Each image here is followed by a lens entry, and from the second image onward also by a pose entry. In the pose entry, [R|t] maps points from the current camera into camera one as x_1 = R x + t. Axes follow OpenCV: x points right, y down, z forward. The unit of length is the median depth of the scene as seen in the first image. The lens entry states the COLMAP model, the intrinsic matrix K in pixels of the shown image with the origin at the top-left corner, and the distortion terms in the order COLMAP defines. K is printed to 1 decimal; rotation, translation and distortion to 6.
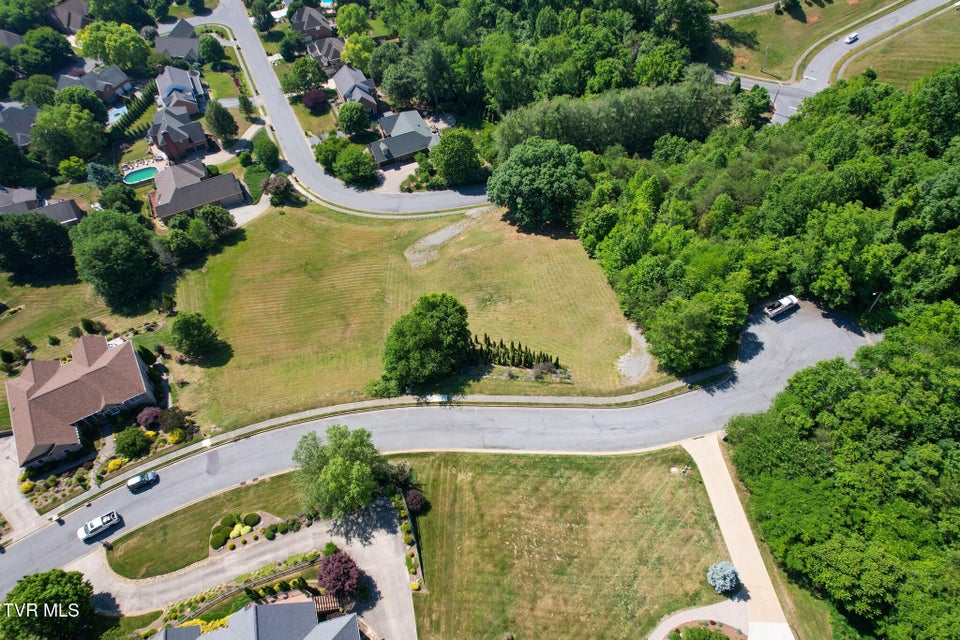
lens RADIAL K [[610.4, 0, 485.7], [0, 610.4, 325.1], [0, 0, 1]] dist [-0.072924, 0.065948]
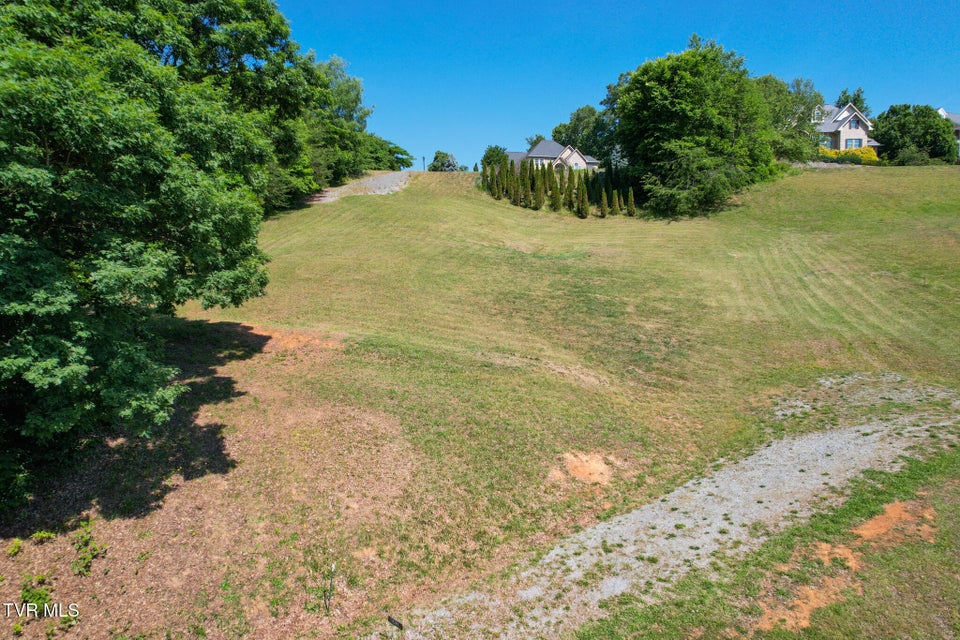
lens RADIAL K [[610.4, 0, 486.9], [0, 610.4, 325.1], [0, 0, 1]] dist [-0.072924, 0.065948]
pose [[-0.953607, 0.006928, 0.300976, -0.063379], [0.257222, 0.538229, 0.802588, -0.303072], [-0.156433, 0.842770, -0.515041, 1.193721]]
